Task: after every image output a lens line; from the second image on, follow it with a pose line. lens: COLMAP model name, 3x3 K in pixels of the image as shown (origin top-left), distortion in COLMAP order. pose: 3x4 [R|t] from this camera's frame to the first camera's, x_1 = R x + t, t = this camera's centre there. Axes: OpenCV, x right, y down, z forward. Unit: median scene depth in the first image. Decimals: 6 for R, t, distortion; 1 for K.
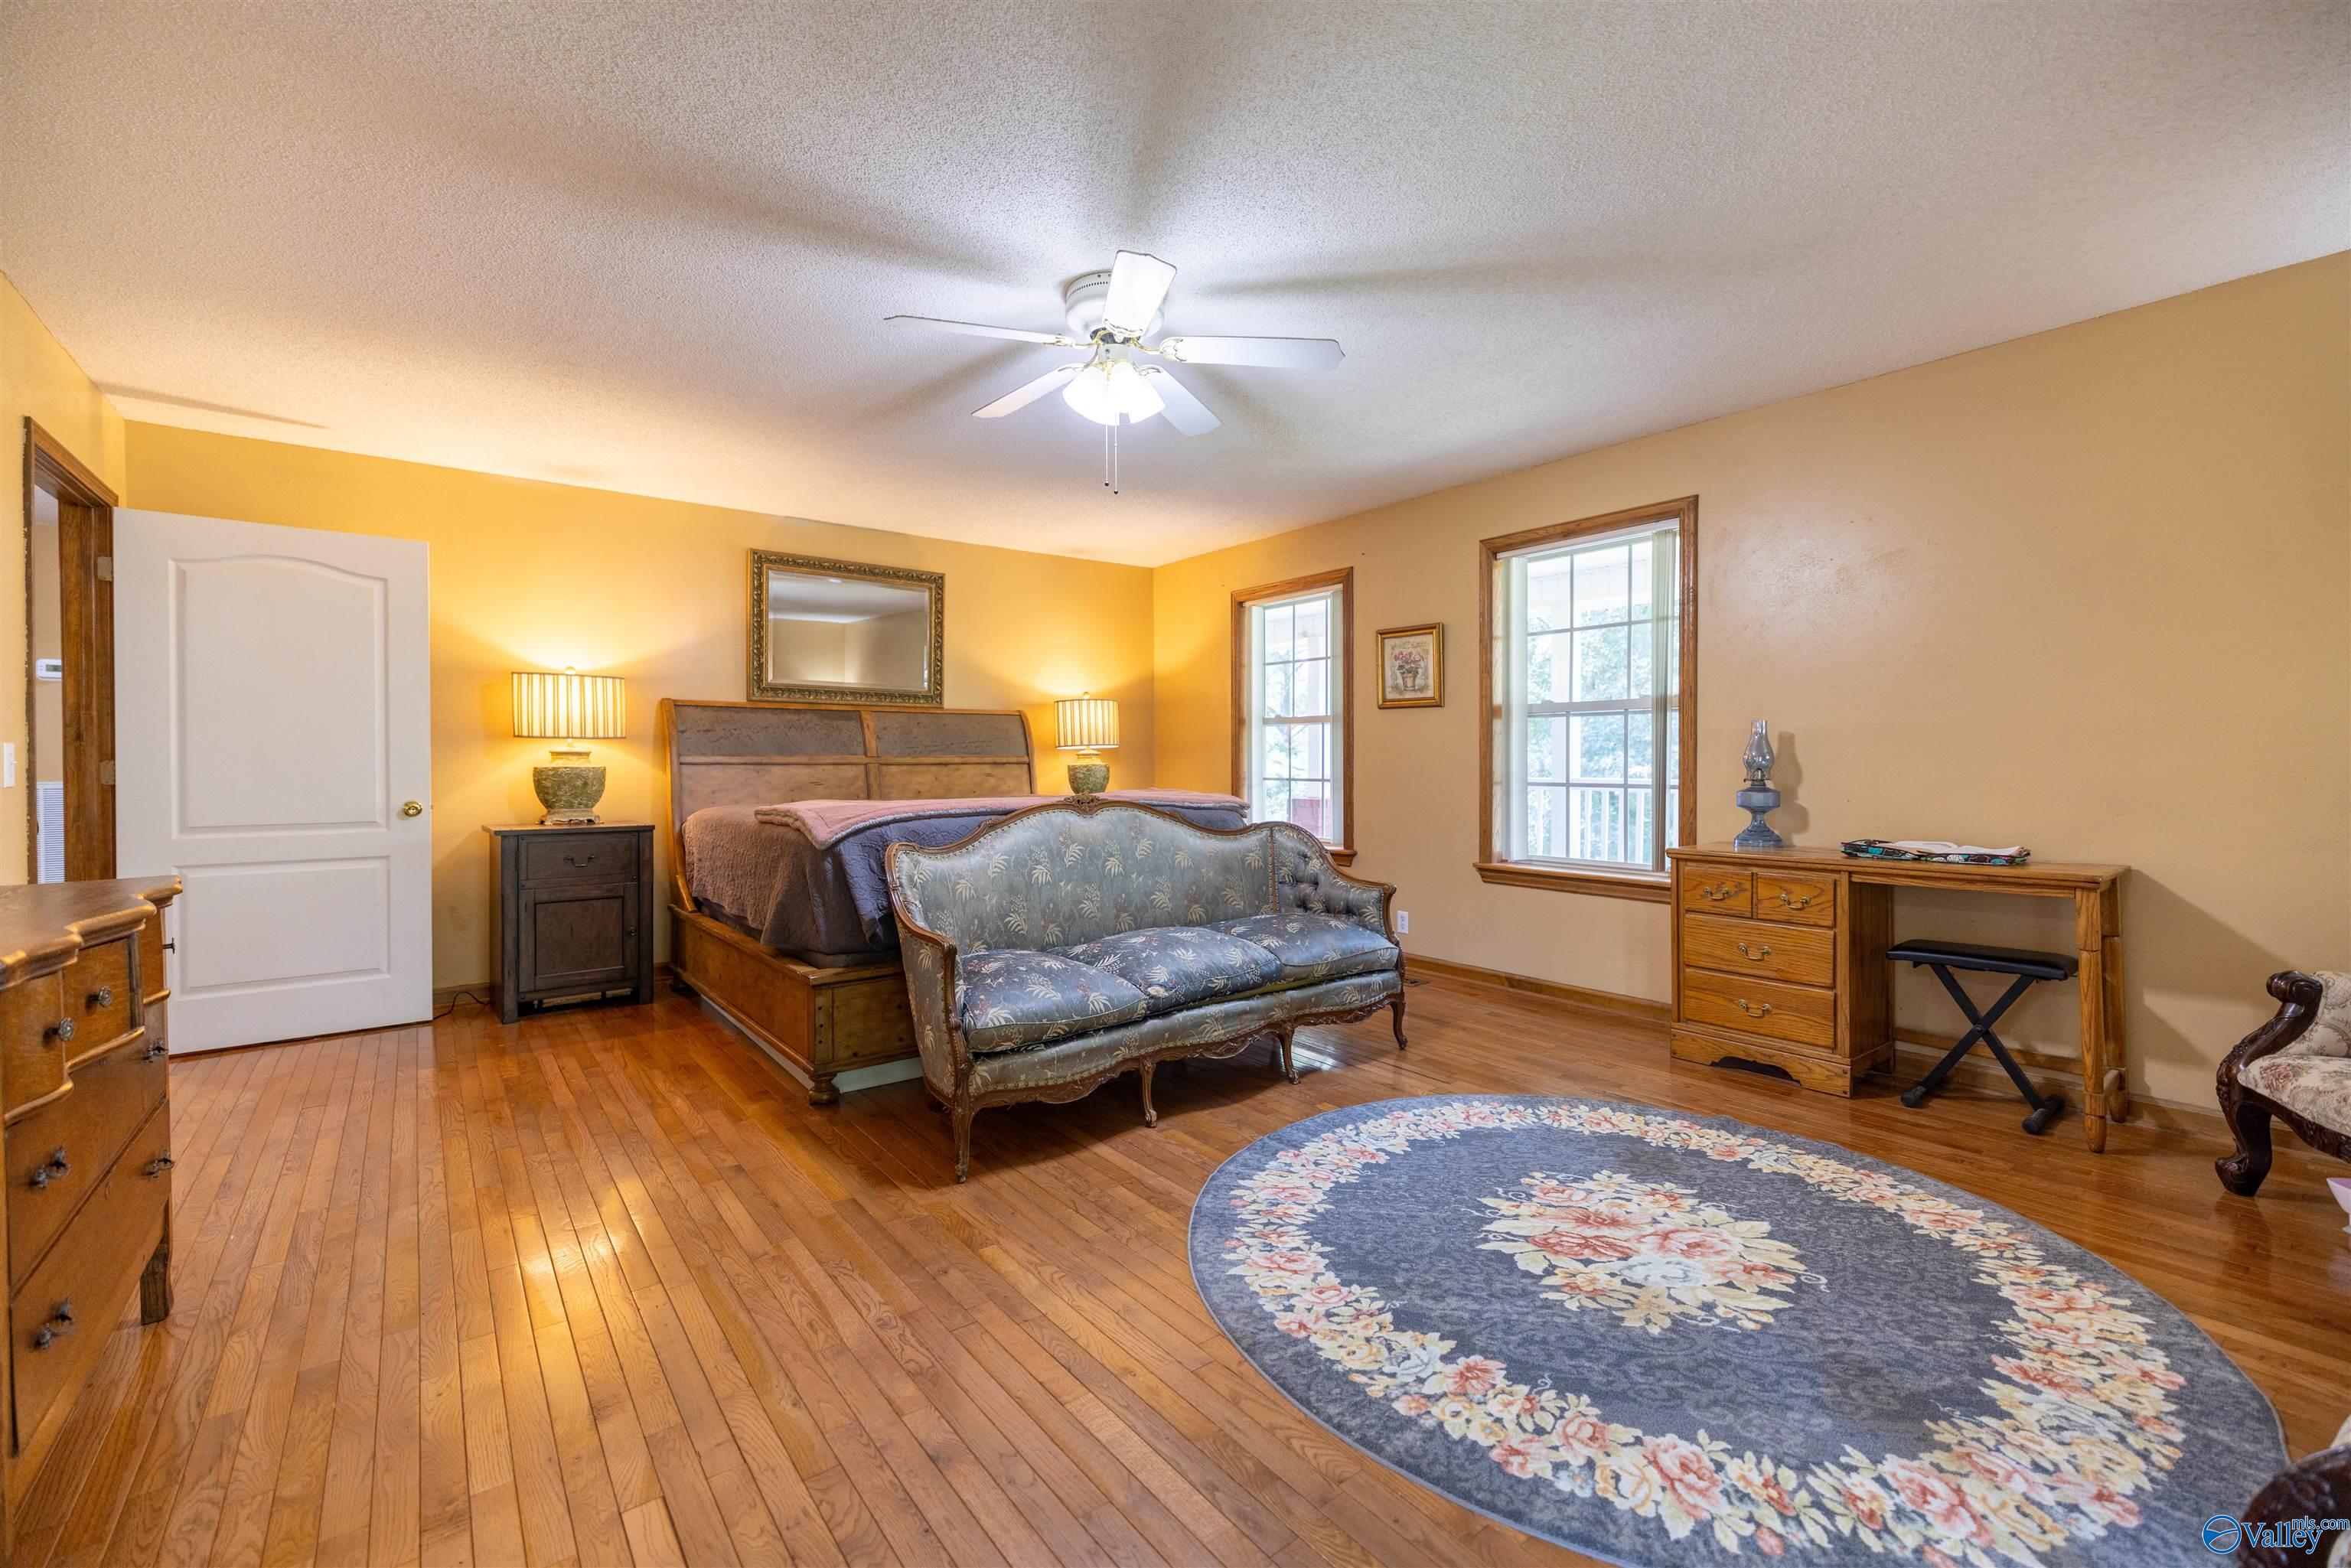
lens RADIAL K [[982.0, 0, 1171.8], [0, 982.0, 769.8], [0, 0, 1]] dist [0.002313, 0.000545]
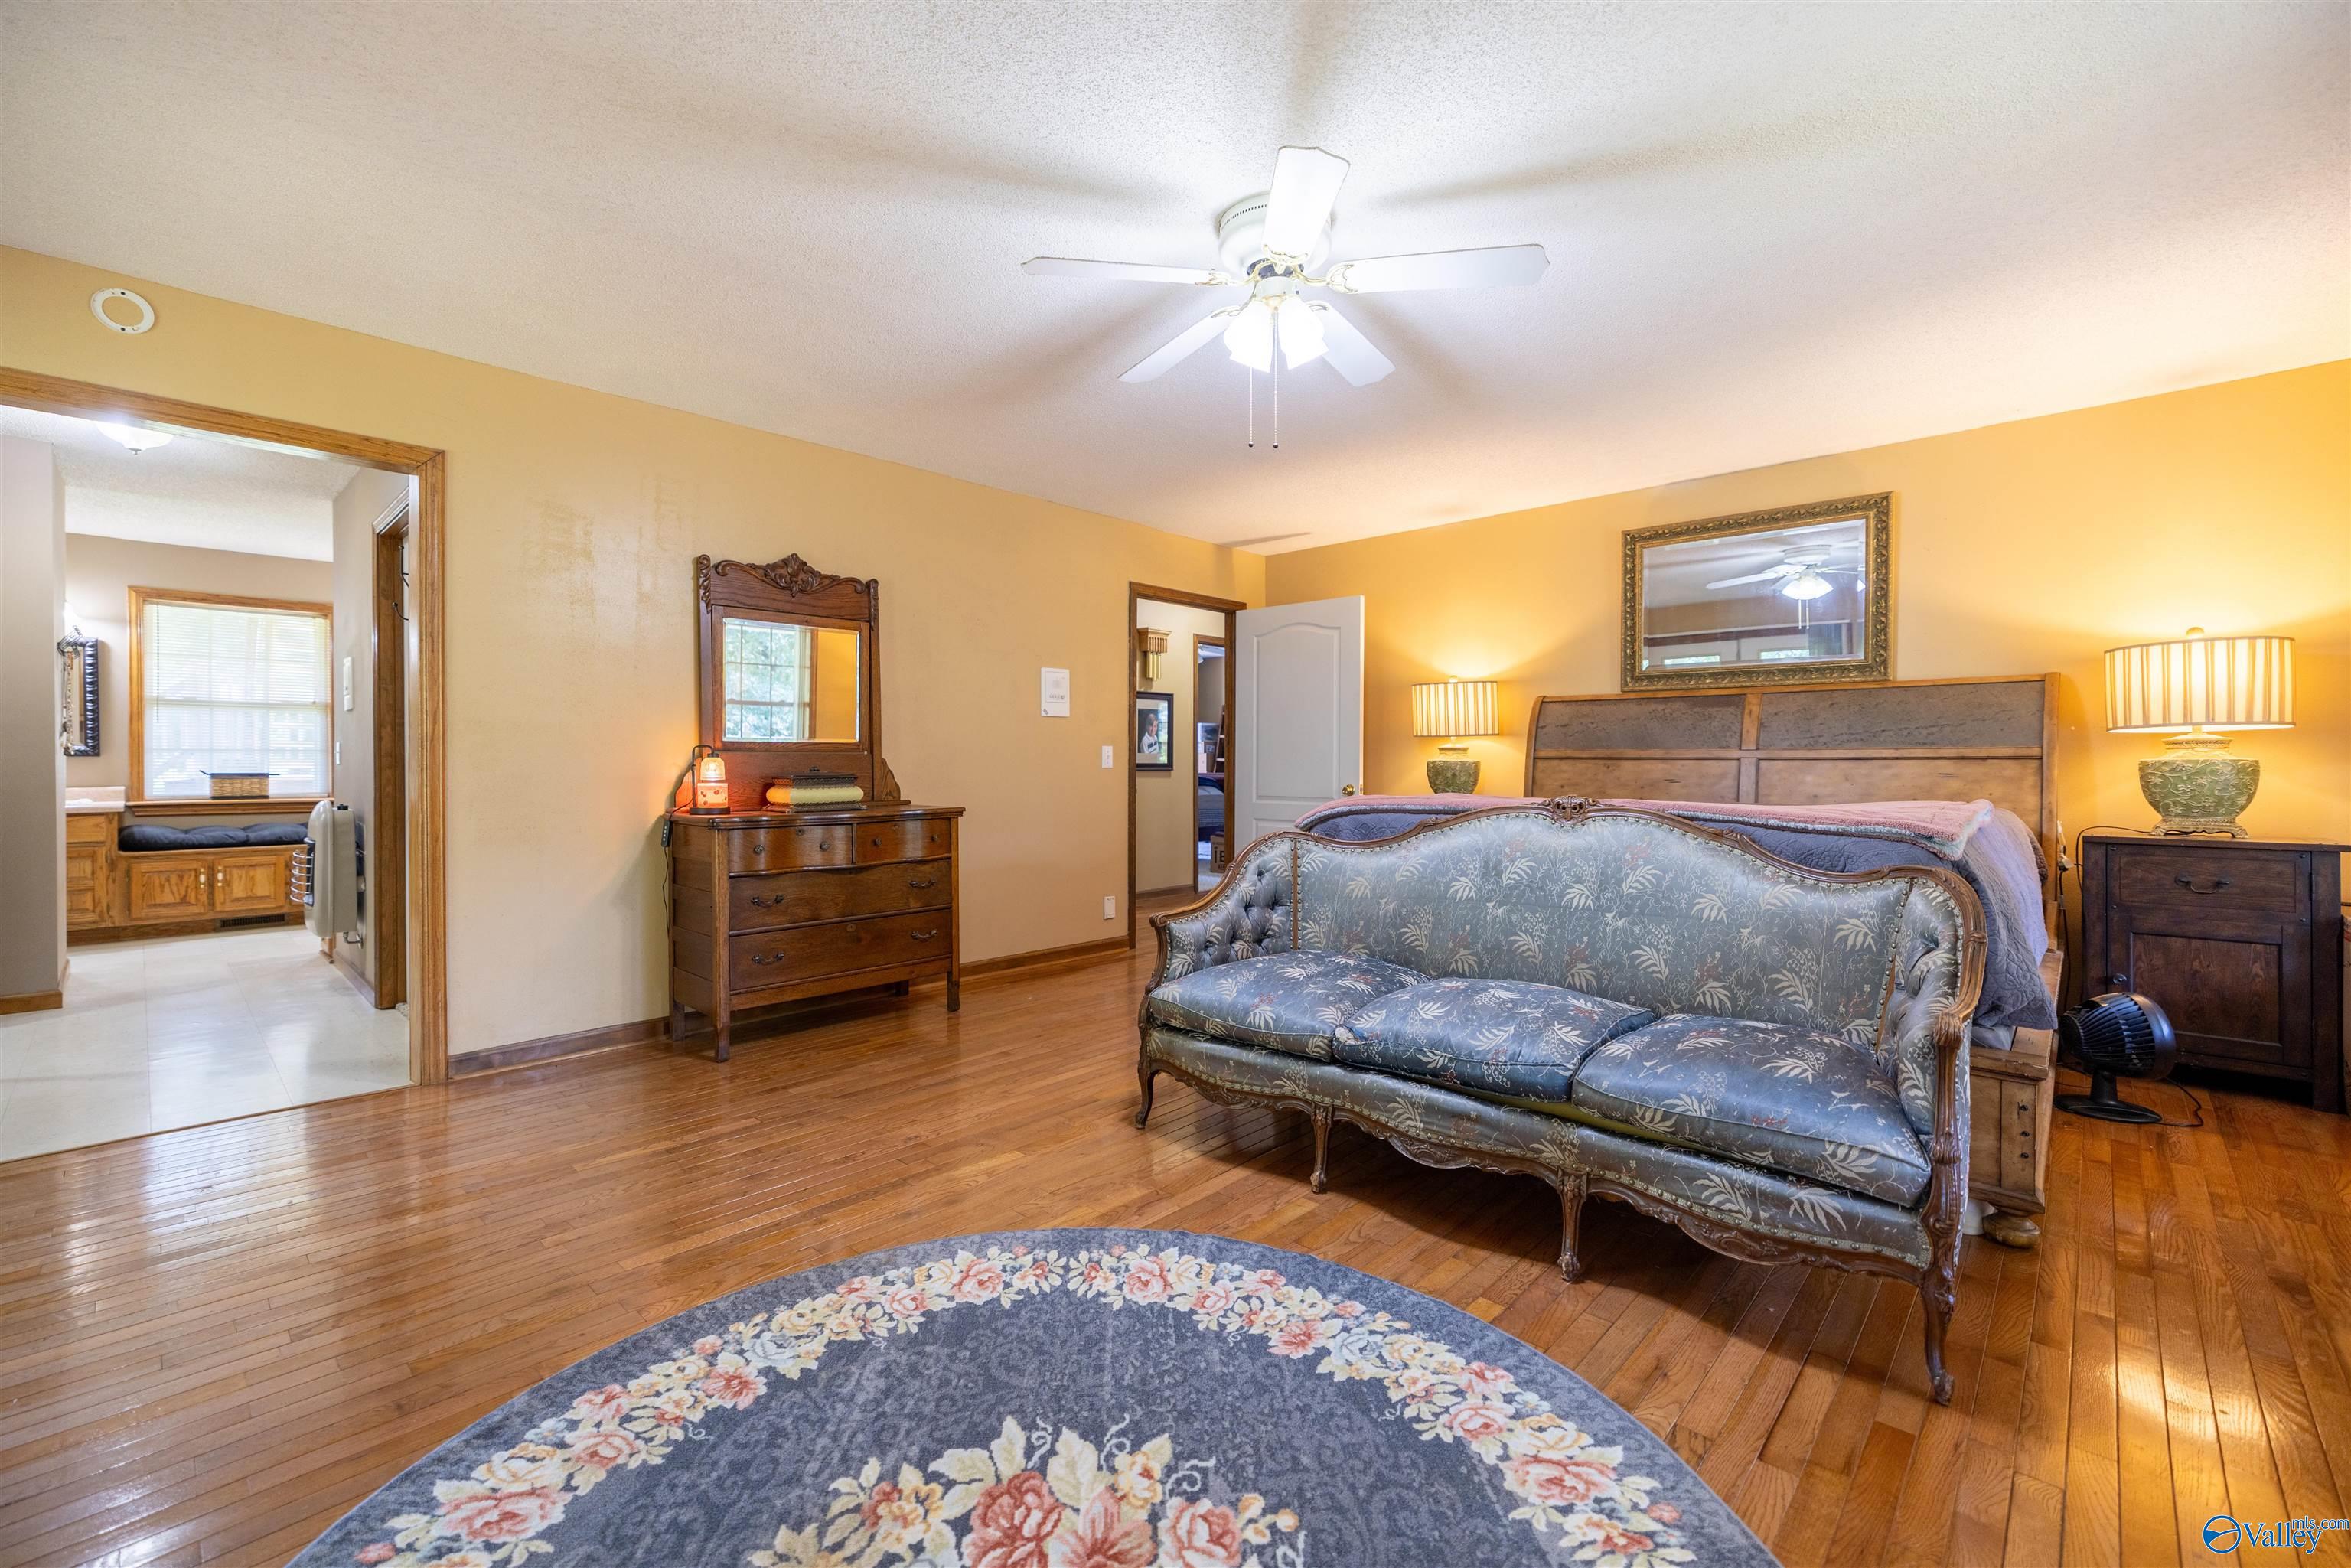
lens RADIAL K [[982.0, 0, 1171.4], [0, 982.0, 770.0], [0, 0, 1]] dist [0.002313, 0.000545]
pose [[0.155631, 0.010432, -0.987760, 0.781217], [-0.010547, 0.999905, 0.008898, 0.001957], [0.987759, 0.009033, 0.155726, 0.753641]]
